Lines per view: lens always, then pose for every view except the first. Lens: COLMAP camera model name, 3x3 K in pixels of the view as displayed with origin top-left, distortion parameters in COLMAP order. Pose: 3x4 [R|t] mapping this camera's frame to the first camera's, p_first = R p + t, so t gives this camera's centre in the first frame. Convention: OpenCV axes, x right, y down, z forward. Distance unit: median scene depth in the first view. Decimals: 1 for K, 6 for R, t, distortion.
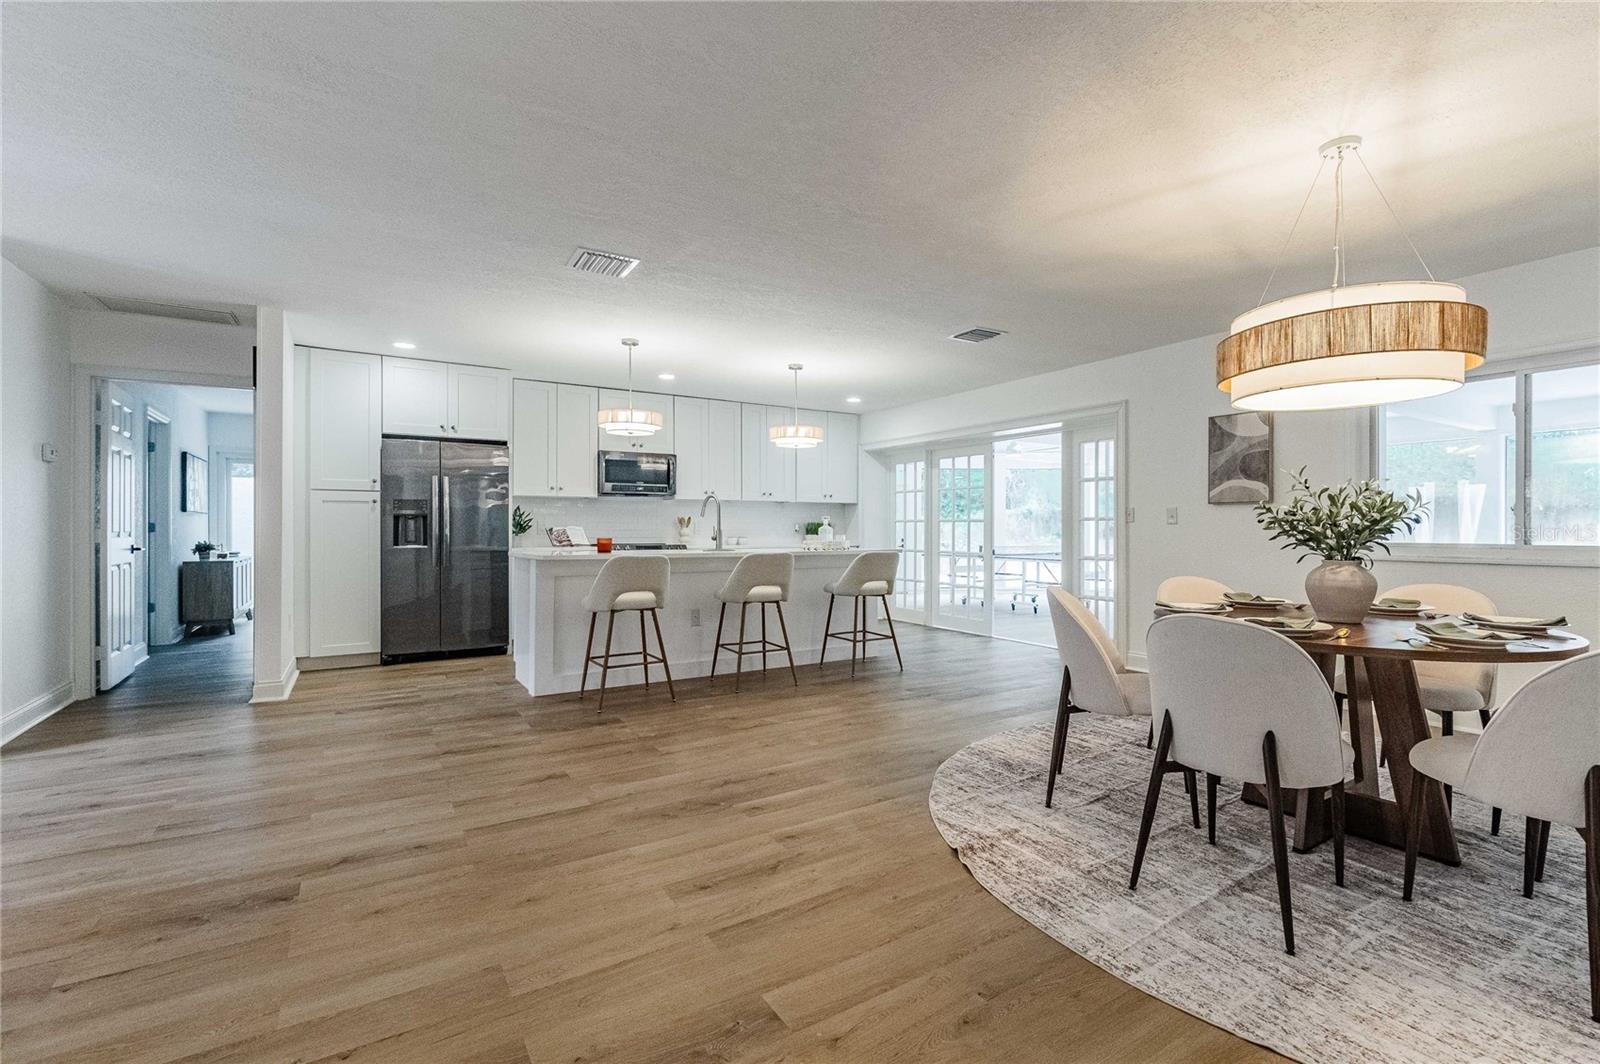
lens RADIAL K [[707.9, 0, 836.8], [0, 707.9, 525.2], [0, 0, 1]] dist [0.007072, -0.001950]
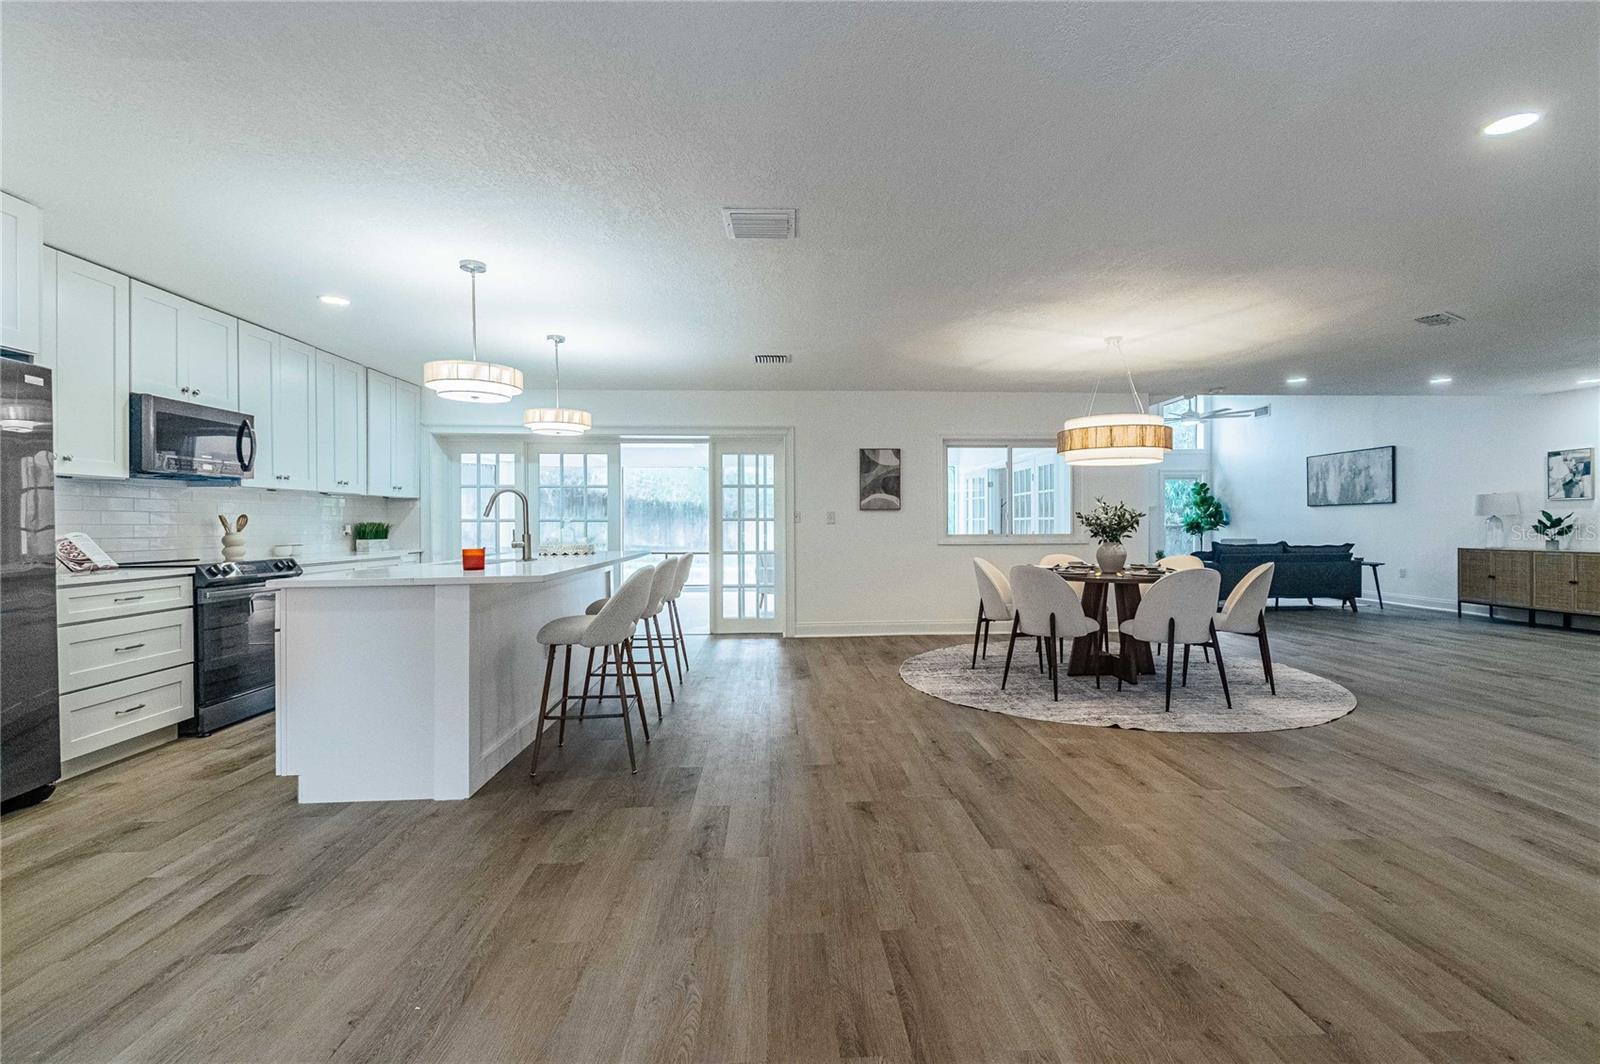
lens RADIAL K [[707.9, 0, 806.0], [0, 707.9, 527.5], [0, 0, 1]] dist [0.007072, -0.001950]
pose [[0.495005, -0.008927, 0.868844, -0.792645], [0.002085, 0.999957, 0.009086, -0.007325], [-0.868888, -0.002687, 0.495002, 0.400642]]
